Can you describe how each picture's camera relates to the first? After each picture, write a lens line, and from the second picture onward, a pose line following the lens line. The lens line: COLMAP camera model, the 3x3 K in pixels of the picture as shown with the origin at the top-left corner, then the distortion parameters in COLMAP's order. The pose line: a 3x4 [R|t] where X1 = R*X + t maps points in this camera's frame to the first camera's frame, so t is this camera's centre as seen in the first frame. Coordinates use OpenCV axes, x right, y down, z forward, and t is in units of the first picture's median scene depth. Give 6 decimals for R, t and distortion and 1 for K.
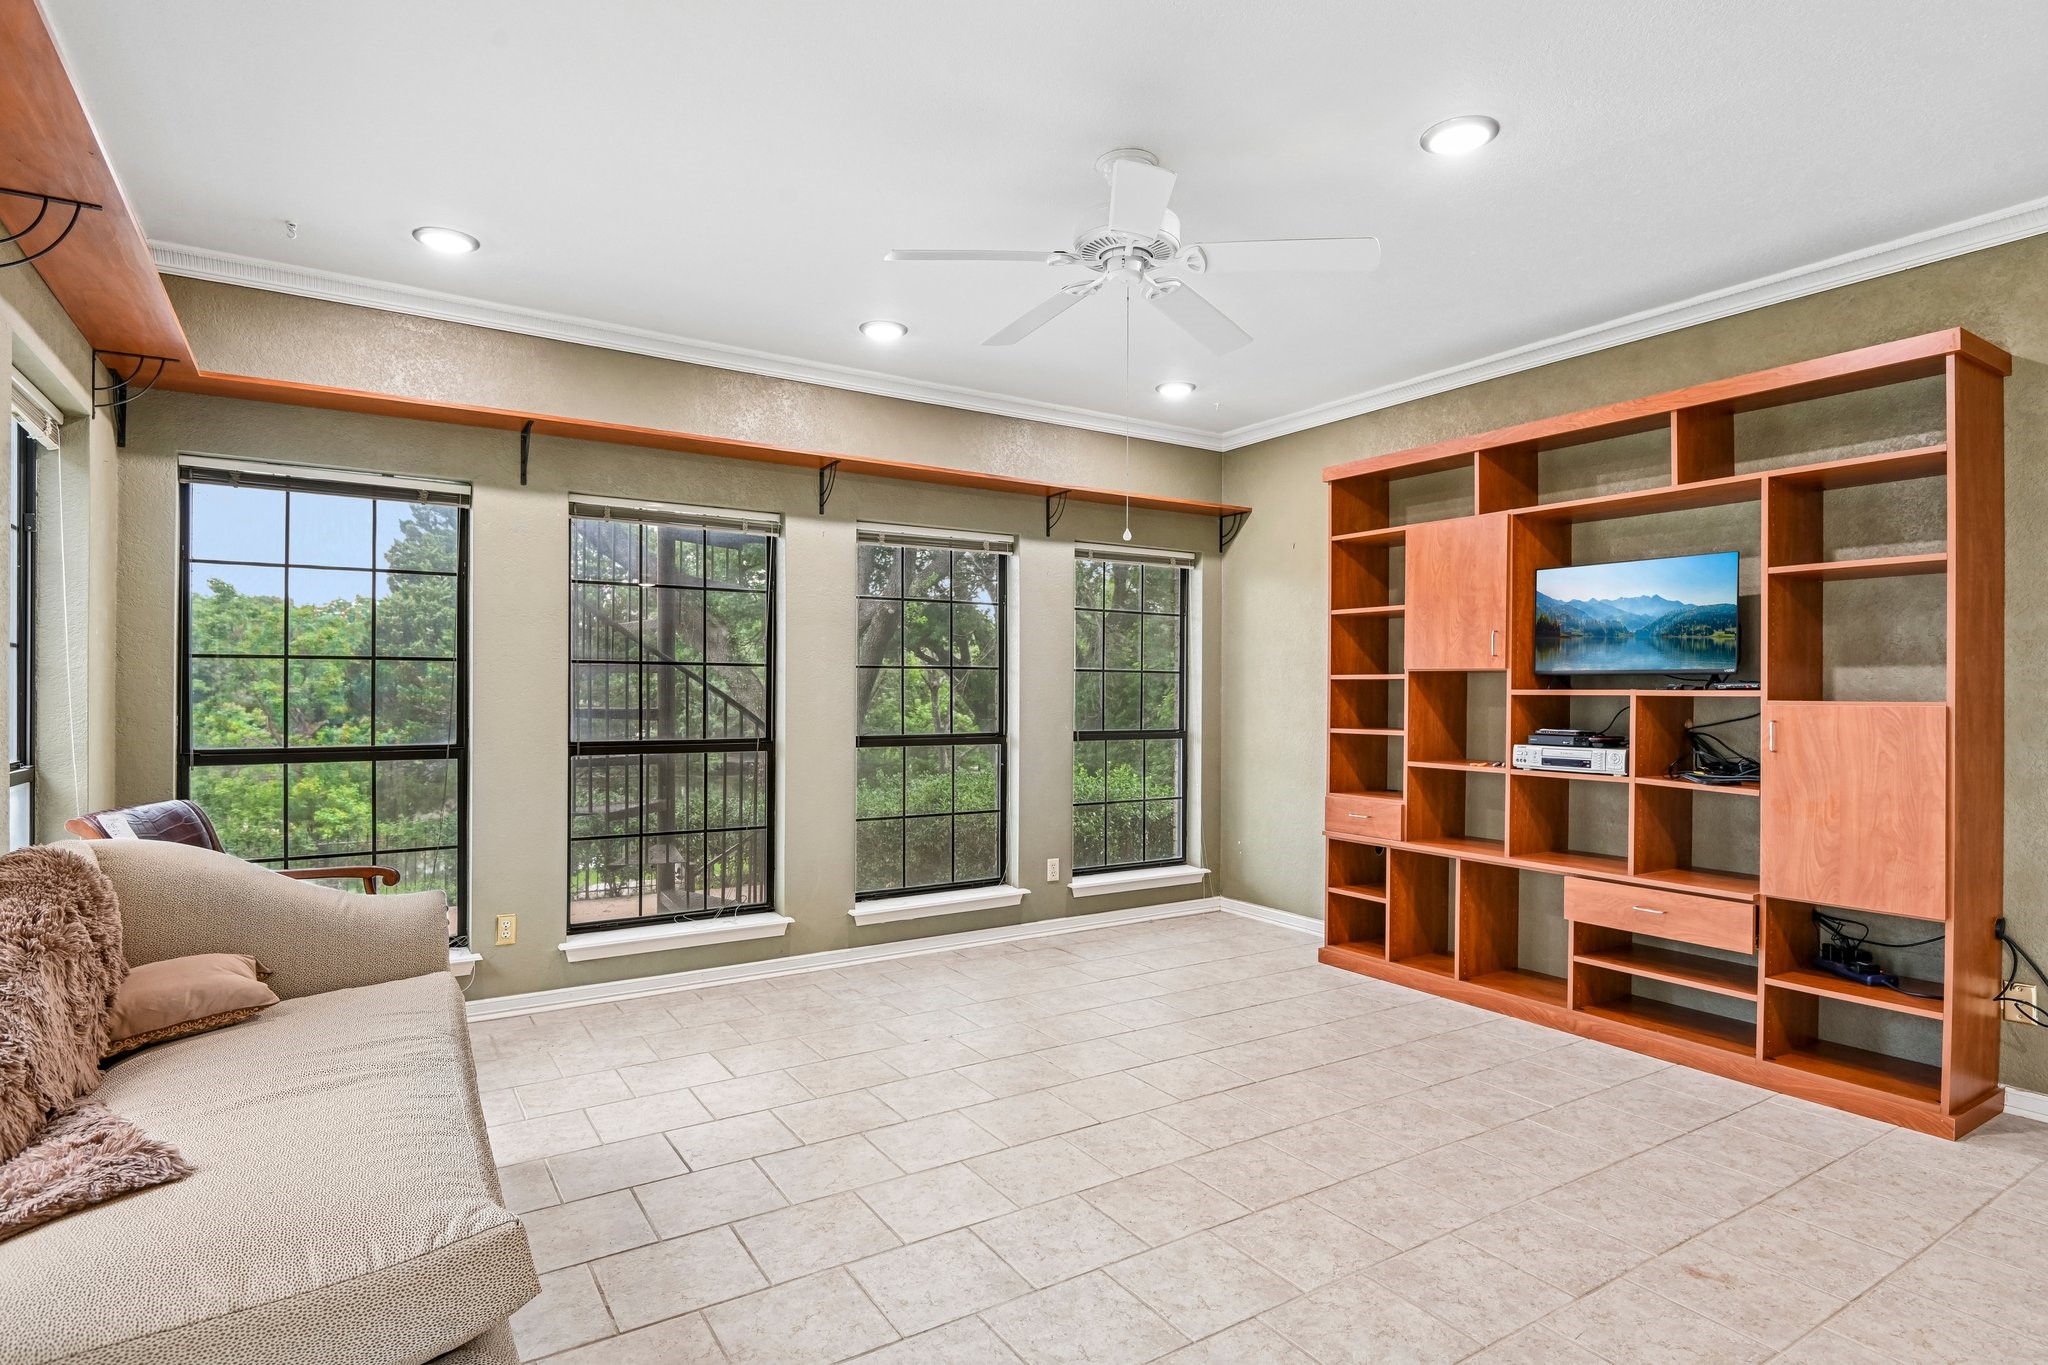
lens RADIAL K [[1067.9, 0, 1038.5], [0, 1067.9, 690.0], [0, 0, 1]] dist [-0.000644, -0.013107]
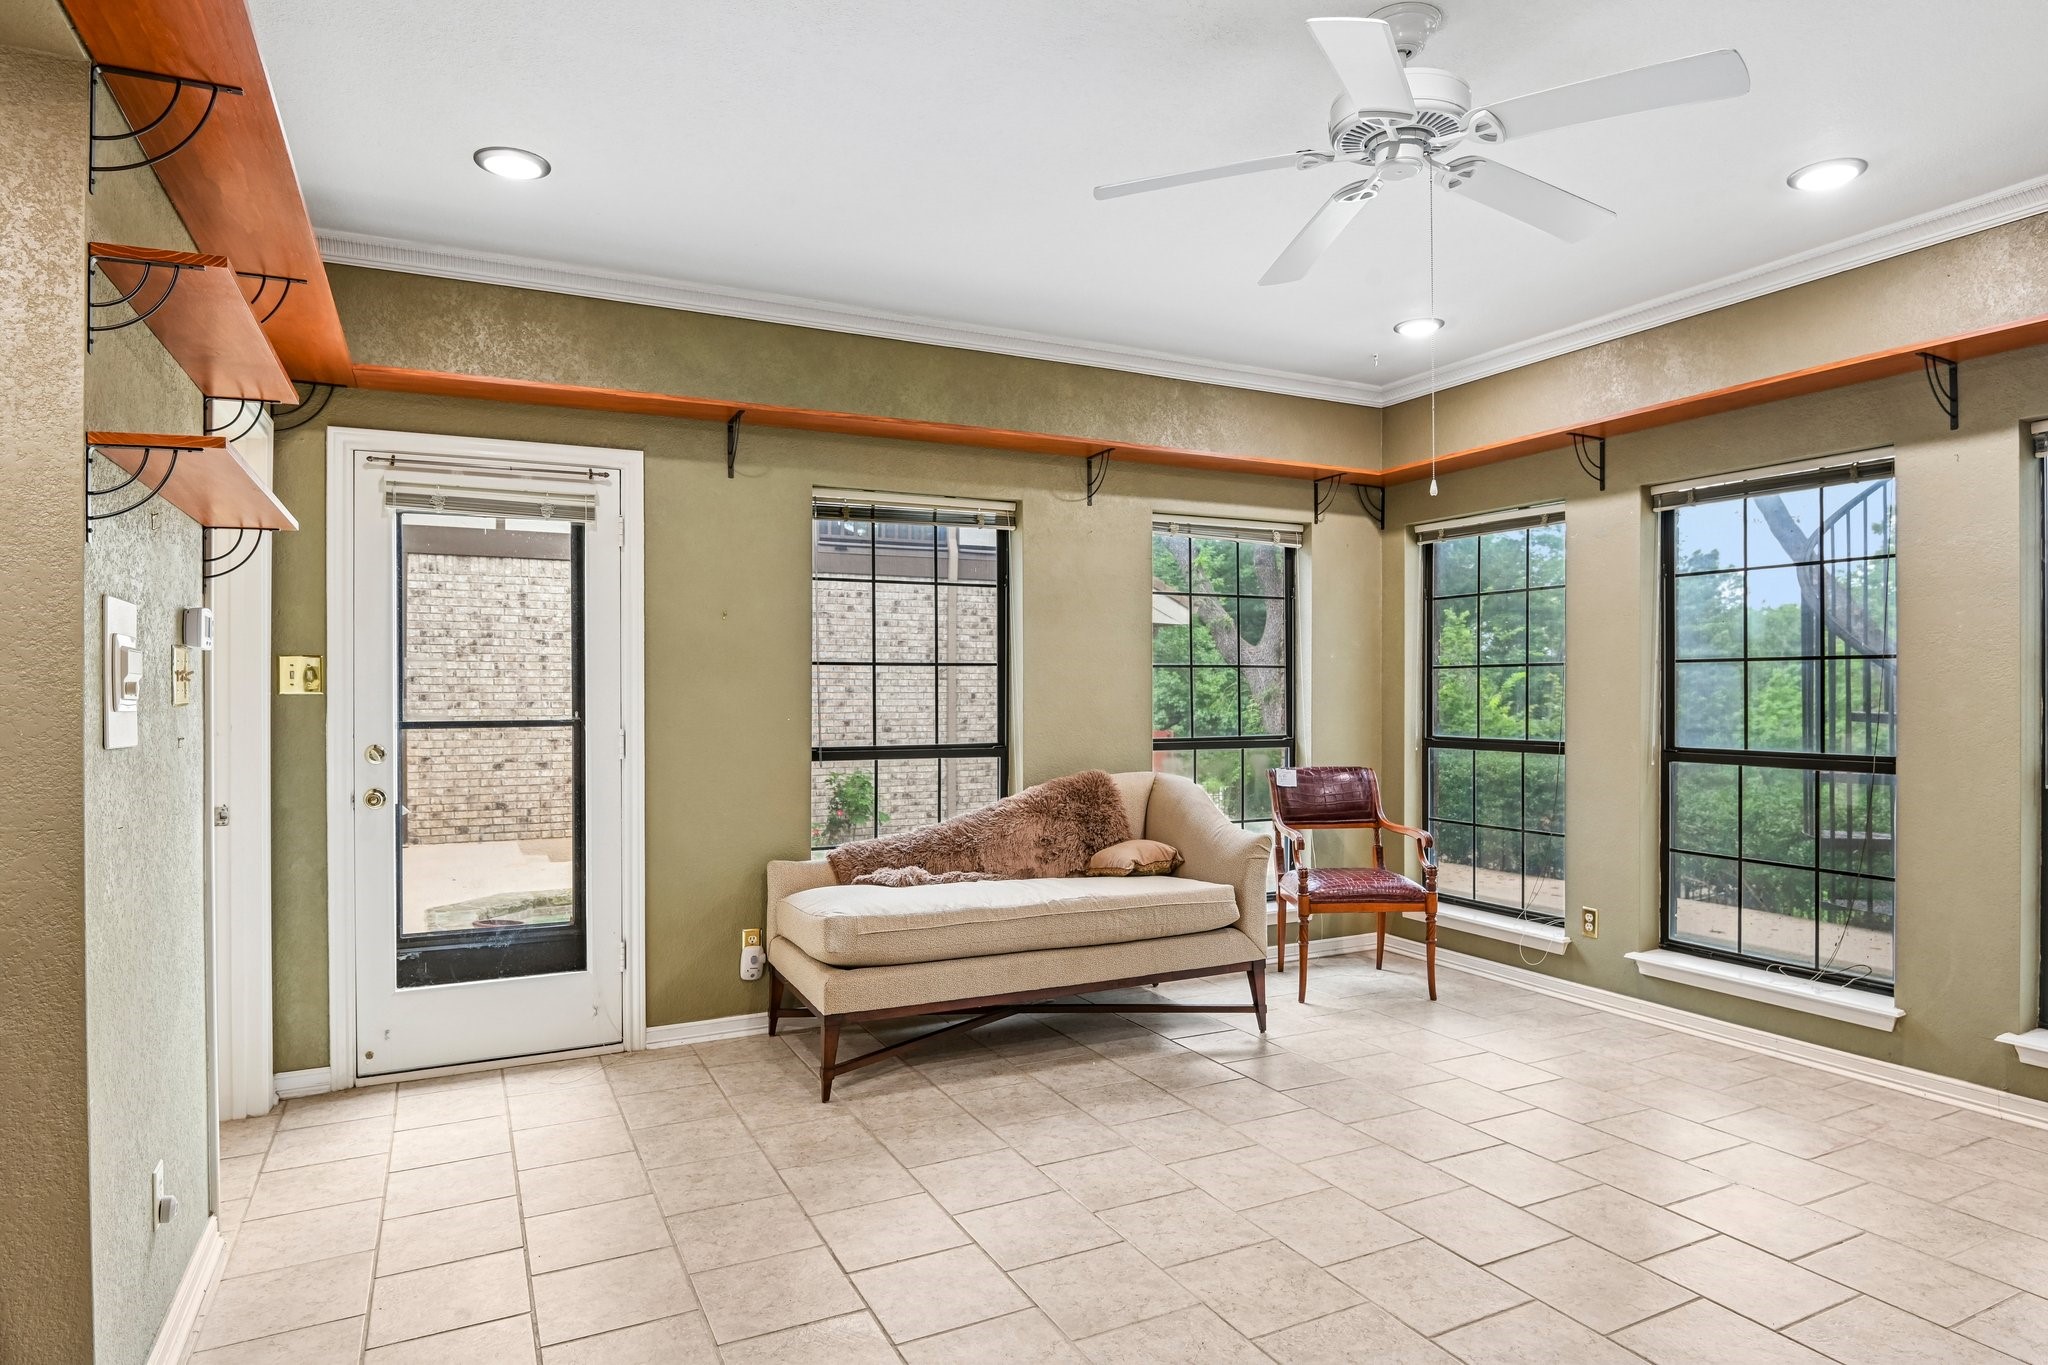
lens RADIAL K [[1148.9, 0, 1024.0], [0, 1148.9, 682.5], [0, 0, 1]] dist [0.004601, -0.023415]
pose [[-0.106641, -0.004597, -0.994287, 0.679861], [0.002894, 0.999984, -0.004934, -0.006047], [0.994293, -0.003403, -0.106626, 0.573137]]
